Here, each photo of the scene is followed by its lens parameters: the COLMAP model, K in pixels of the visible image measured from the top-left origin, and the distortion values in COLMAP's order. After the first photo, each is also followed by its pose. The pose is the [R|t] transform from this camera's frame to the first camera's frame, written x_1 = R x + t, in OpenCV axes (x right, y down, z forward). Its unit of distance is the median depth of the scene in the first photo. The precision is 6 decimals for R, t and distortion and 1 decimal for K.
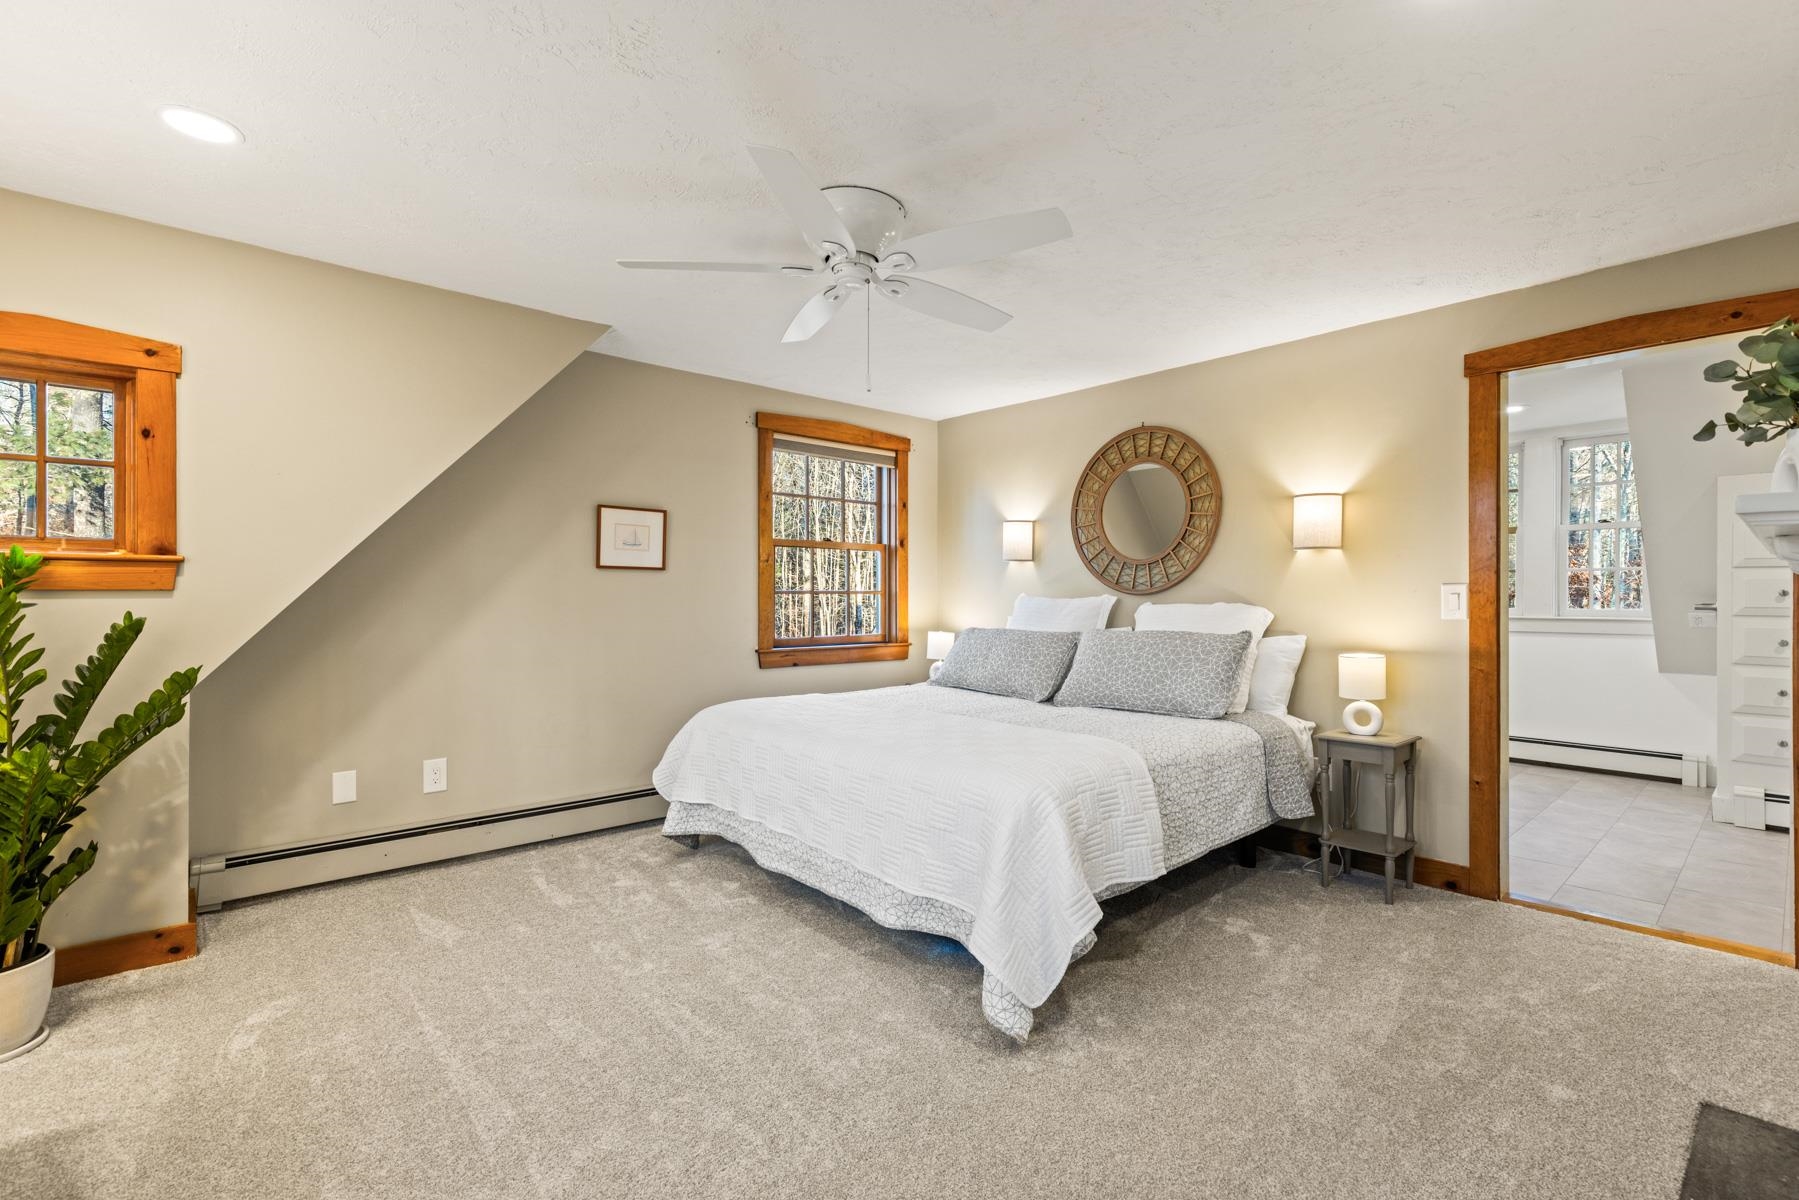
lens RADIAL K [[809.4, 0, 912.1], [0, 809.4, 602.3], [0, 0, 1]] dist [0.004138, -0.000077]
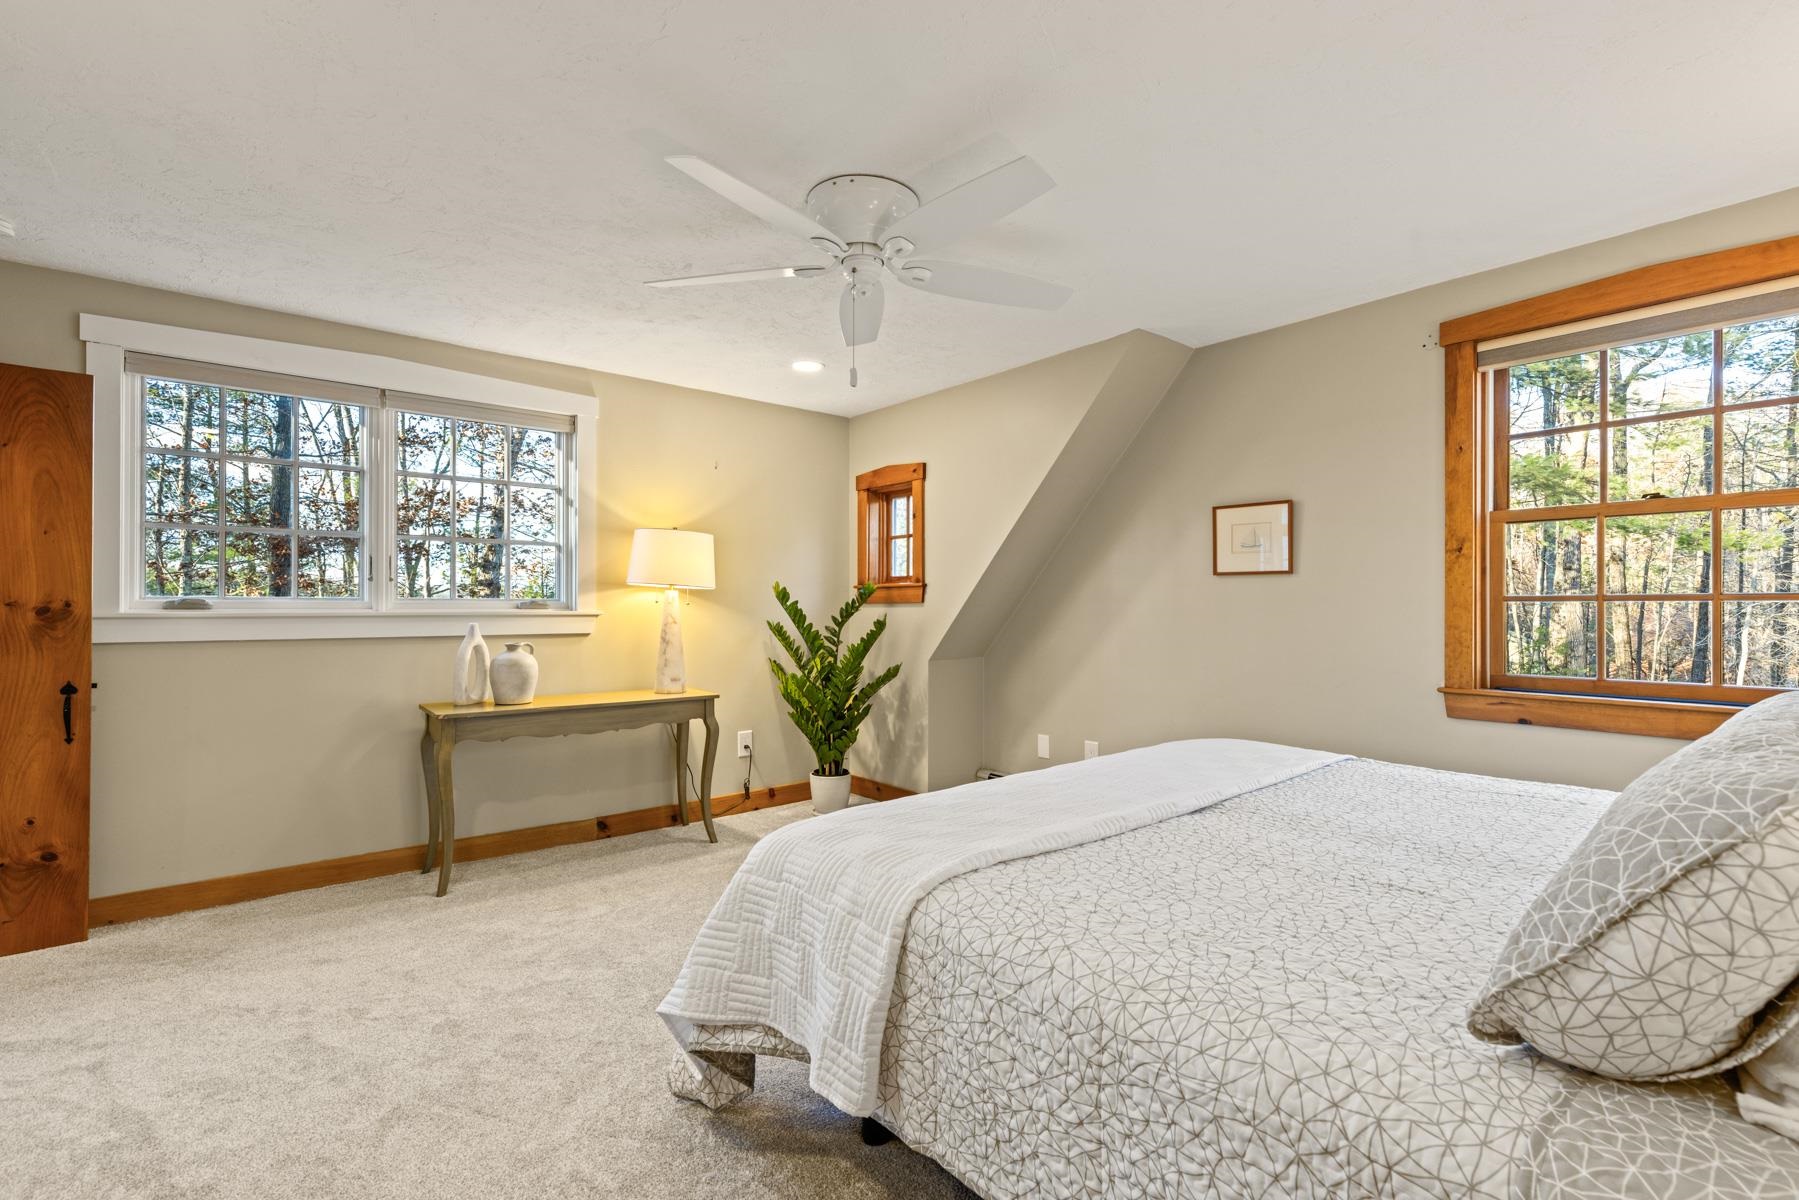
lens RADIAL K [[809.4, 0, 912.1], [0, 809.4, 602.3], [0, 0, 1]] dist [0.004138, -0.000077]
pose [[-0.035852, -0.002231, -0.999355, 0.818635], [-0.004143, 0.999989, -0.002083, -0.011508], [0.999349, 0.004066, -0.035861, 1.018066]]
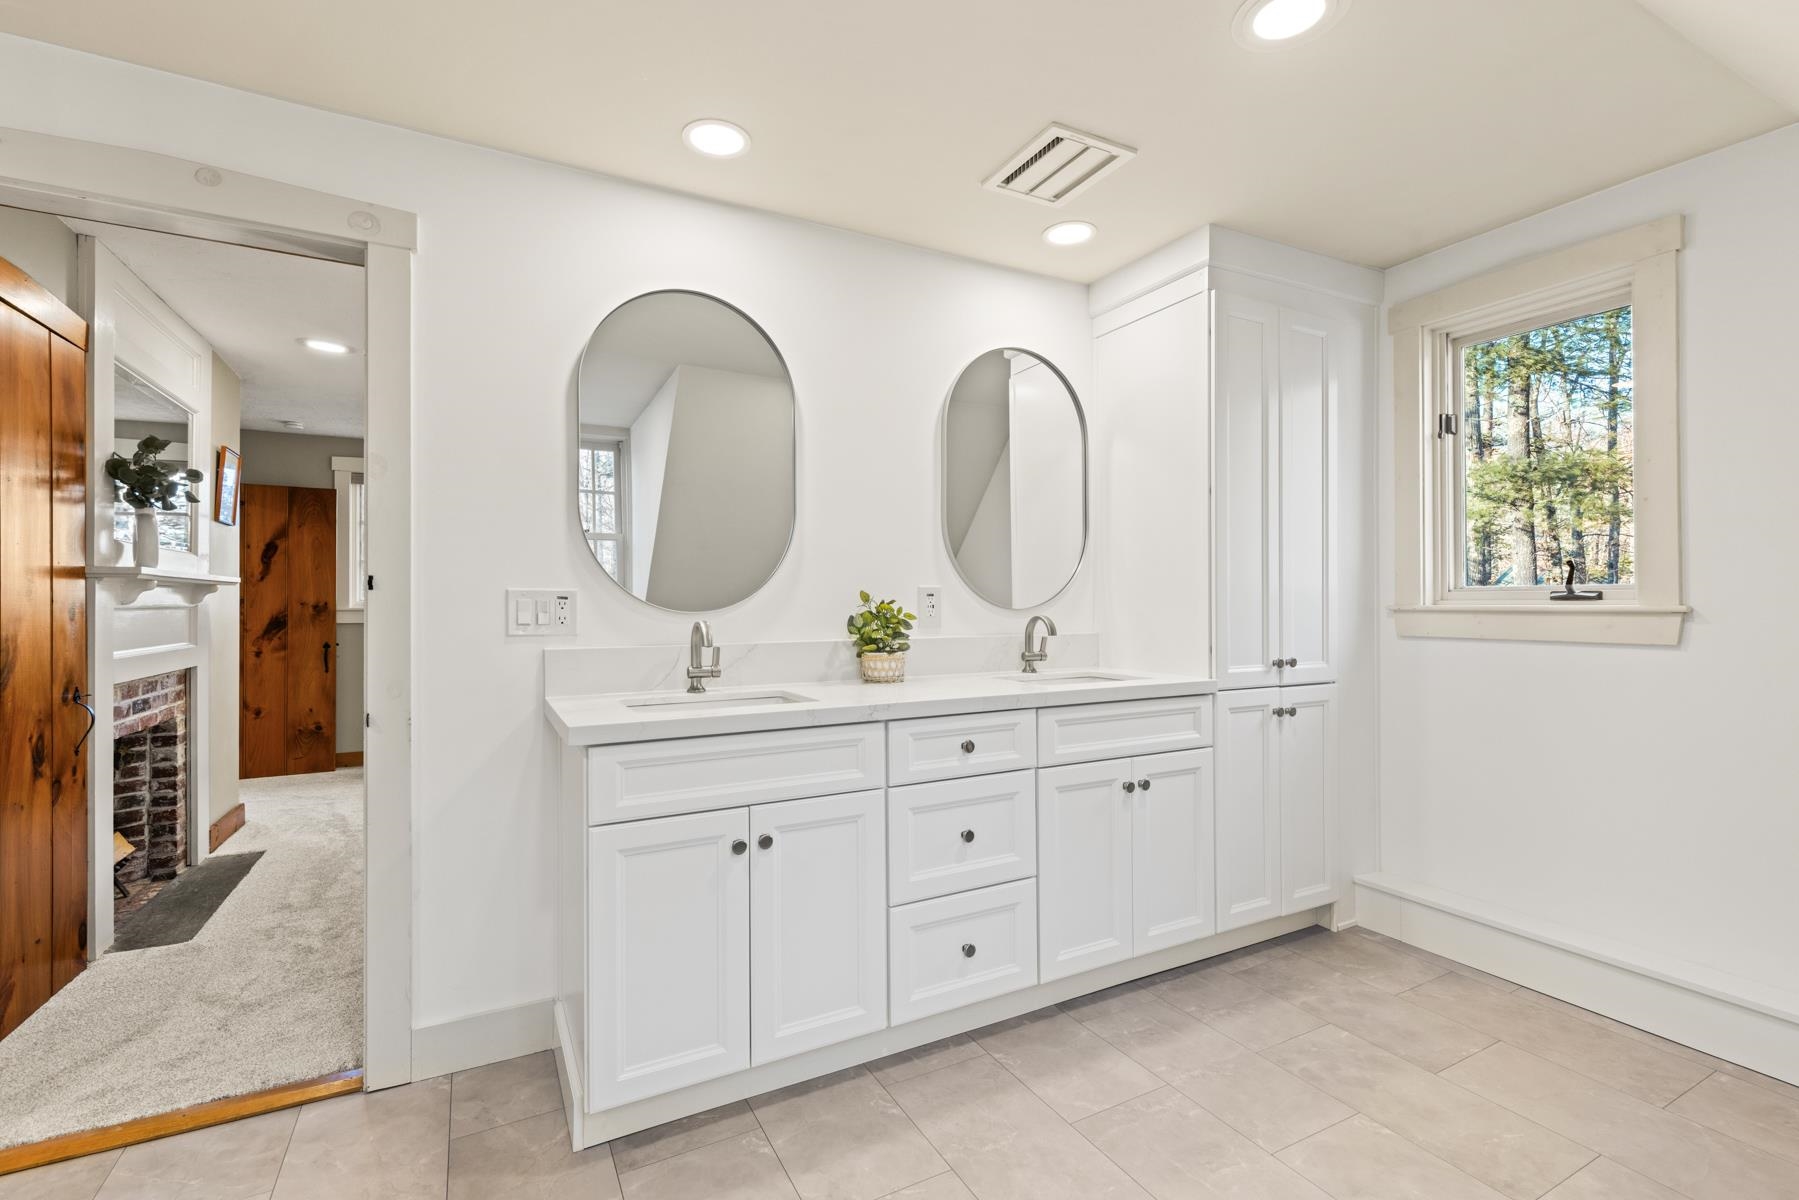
lens RADIAL K [[811.8, 0, 922.3], [0, 811.8, 586.0], [0, 0, 1]] dist [0.004449, -0.000184]
pose [[-0.237037, -0.009950, -0.971450, 1.500754], [0.007762, 0.999896, -0.012135, -0.014677], [0.971470, -0.010417, -0.236935, 1.903374]]
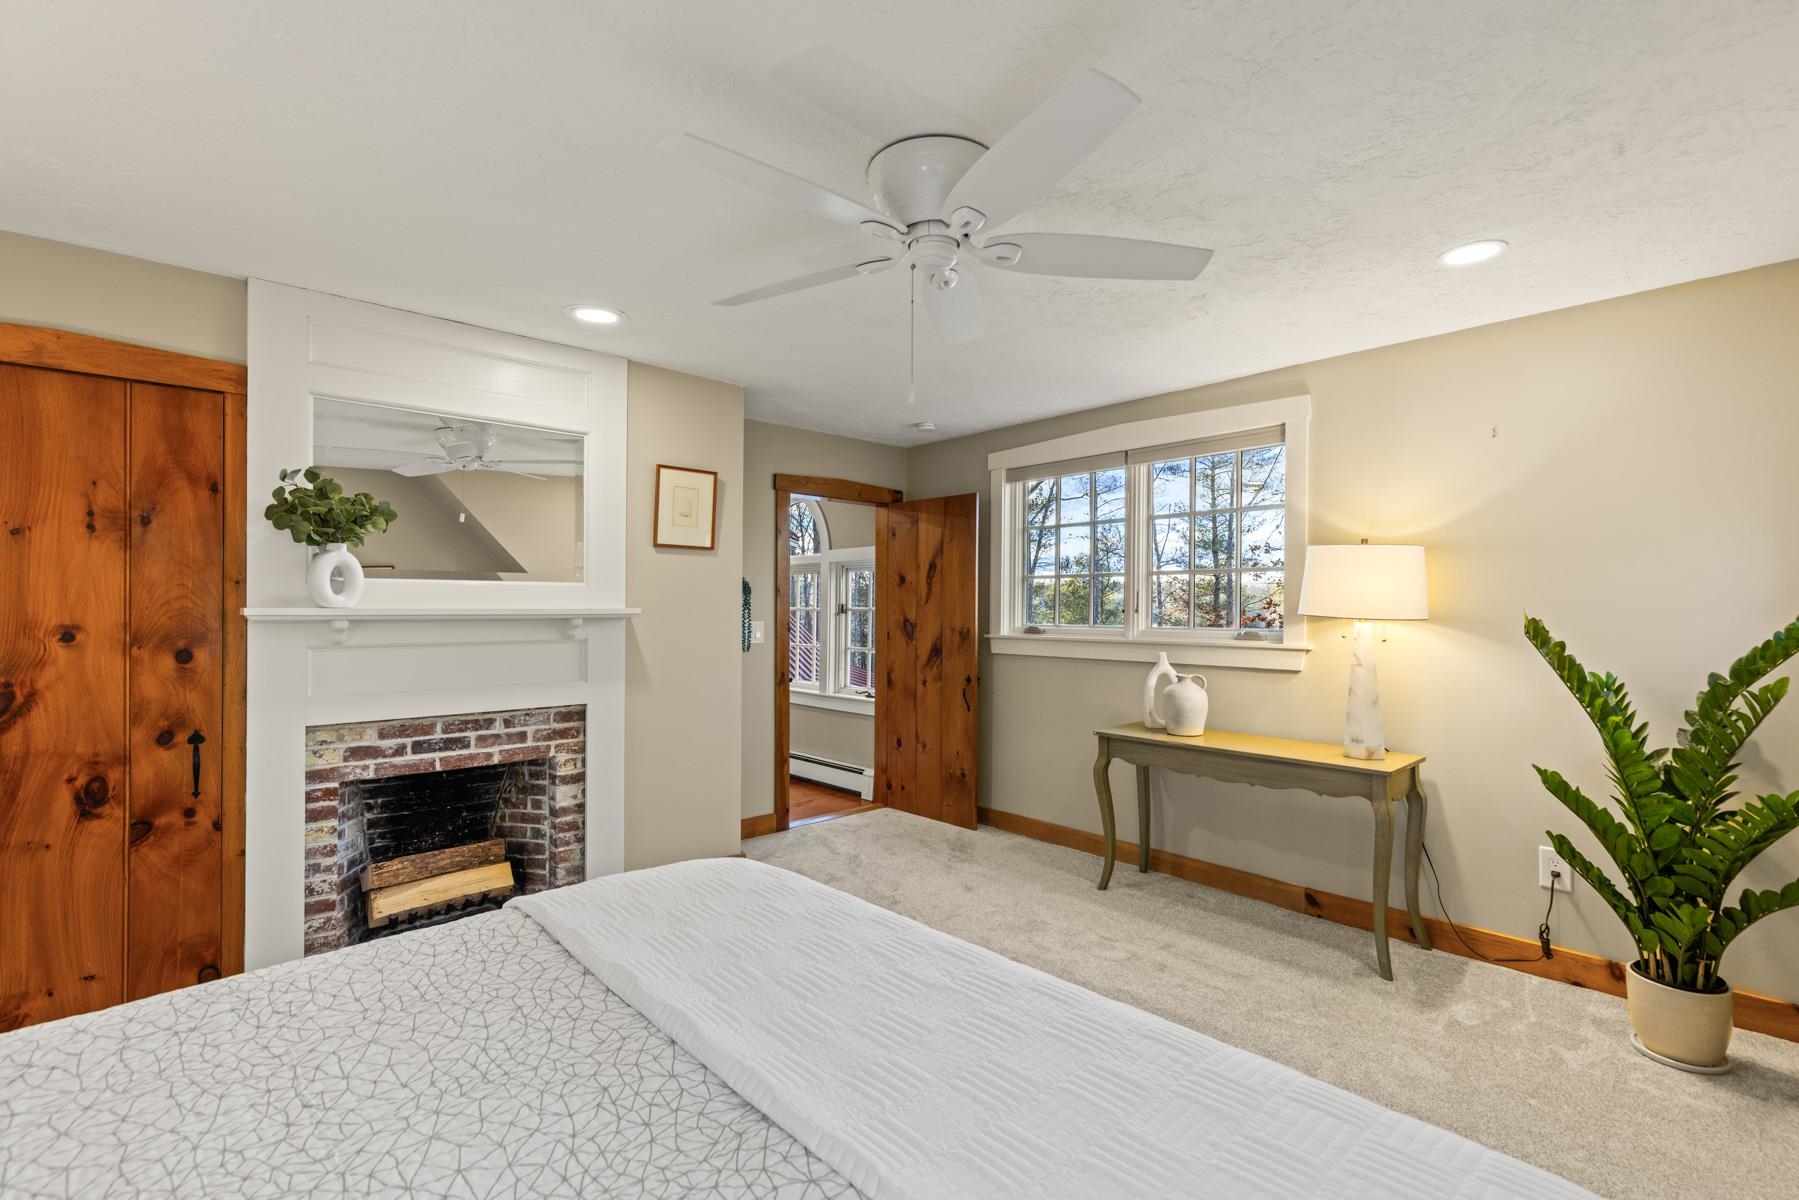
lens RADIAL K [[809.4, 0, 912.1], [0, 809.4, 602.3], [0, 0, 1]] dist [0.004138, -0.000077]
pose [[-0.999894, 0.000322, -0.014555, -0.040221], [0.000375, 0.999993, -0.003642, -0.060633], [0.014553, -0.003647, -0.999887, 1.668564]]
